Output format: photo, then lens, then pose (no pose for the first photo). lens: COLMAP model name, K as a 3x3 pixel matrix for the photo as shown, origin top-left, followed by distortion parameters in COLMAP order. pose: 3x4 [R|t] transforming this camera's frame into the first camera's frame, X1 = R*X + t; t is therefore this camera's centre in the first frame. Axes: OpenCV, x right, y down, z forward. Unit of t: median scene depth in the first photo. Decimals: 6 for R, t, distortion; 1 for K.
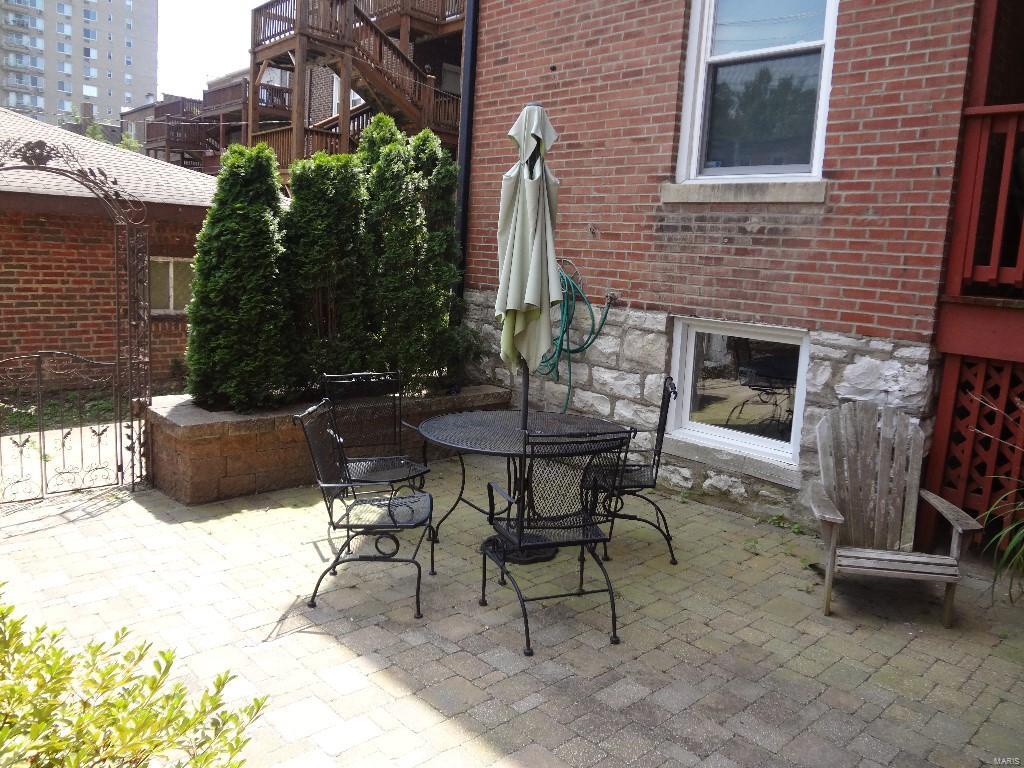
lens RADIAL K [[757.1, 0, 515.9], [0, 757.1, 381.3], [0, 0, 1]] dist [-0.063191, 0.019838]
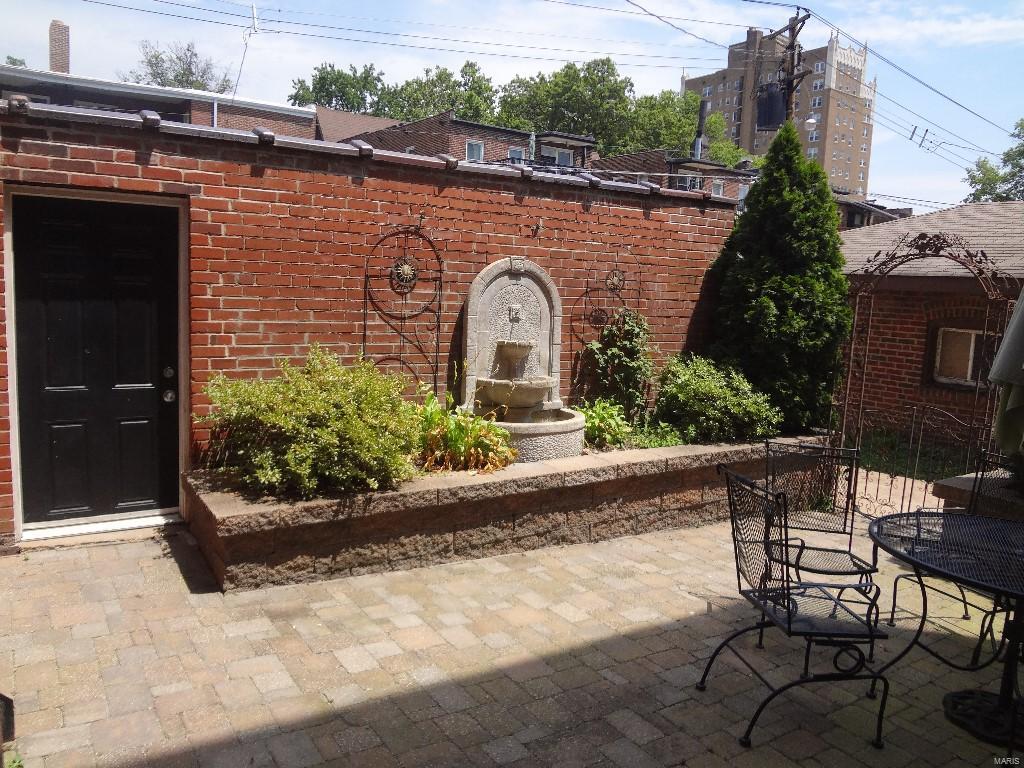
lens RADIAL K [[757.1, 0, 515.9], [0, 757.1, 381.3], [0, 0, 1]] dist [-0.063191, 0.019838]
pose [[-0.172395, 0.051210, -0.983696, 1.094134], [-0.204830, 0.974954, 0.086652, -0.082141], [0.963496, 0.216429, -0.157588, 0.882655]]
